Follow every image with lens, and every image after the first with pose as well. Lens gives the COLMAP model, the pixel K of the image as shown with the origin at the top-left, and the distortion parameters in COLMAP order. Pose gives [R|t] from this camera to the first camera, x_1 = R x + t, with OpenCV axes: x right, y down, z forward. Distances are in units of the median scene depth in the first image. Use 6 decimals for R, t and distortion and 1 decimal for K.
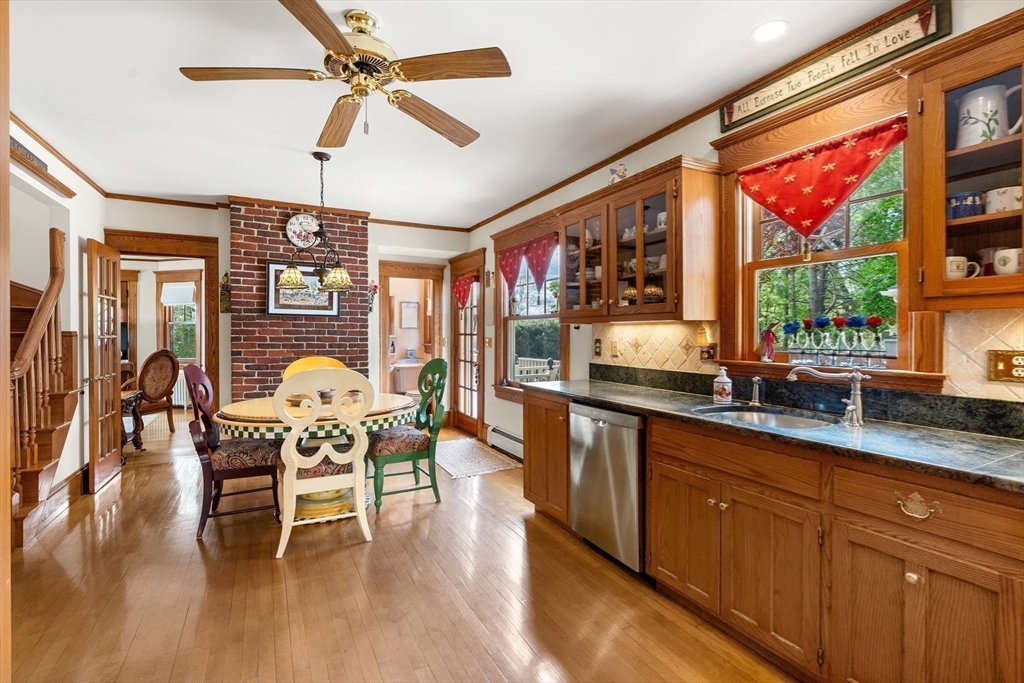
lens RADIAL K [[470.9, 0, 516.6], [0, 470.9, 336.0], [0, 0, 1]] dist [-0.002295, -0.000128]
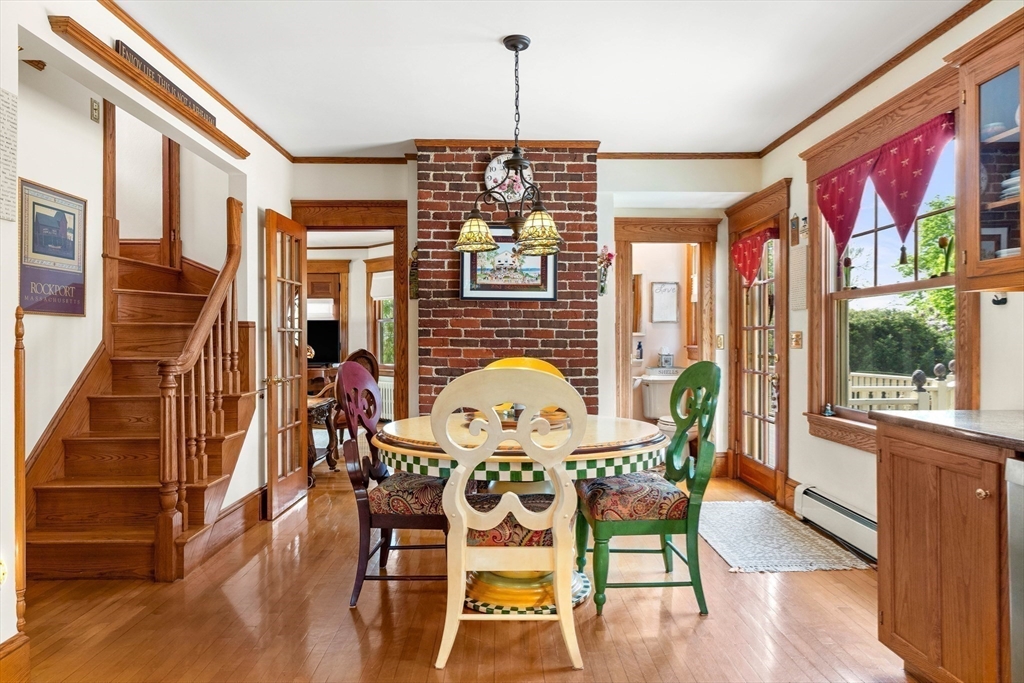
lens RADIAL K [[638.9, 0, 510.6], [0, 638.9, 336.9], [0, 0, 1]] dist [-0.005405, -0.000434]
pose [[0.890372, -0.002897, -0.455225, -0.020168], [-0.001875, 0.999948, -0.010029, 0.024517], [0.455230, 0.009783, 0.890320, 0.182479]]
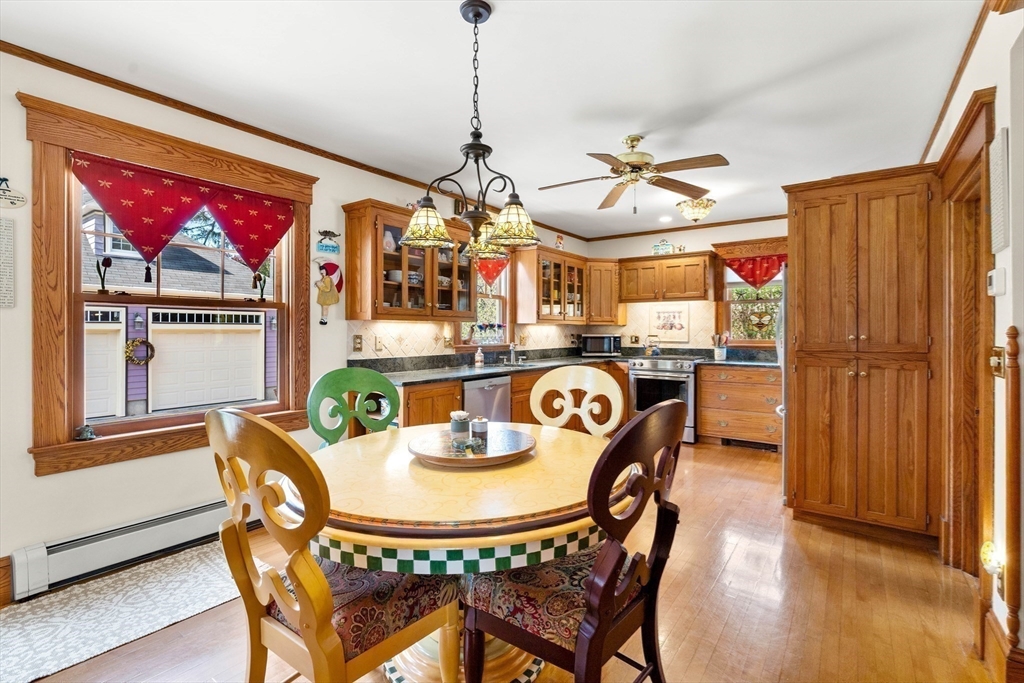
lens RADIAL K [[470.9, 0, 509.8], [0, 470.9, 333.4], [0, 0, 1]] dist [-0.002295, -0.000128]
pose [[-0.445808, -0.001877, 0.895126, -0.701162], [0.011163, 0.999908, 0.007656, -0.001595], [-0.895059, 0.013405, -0.445747, 0.910796]]
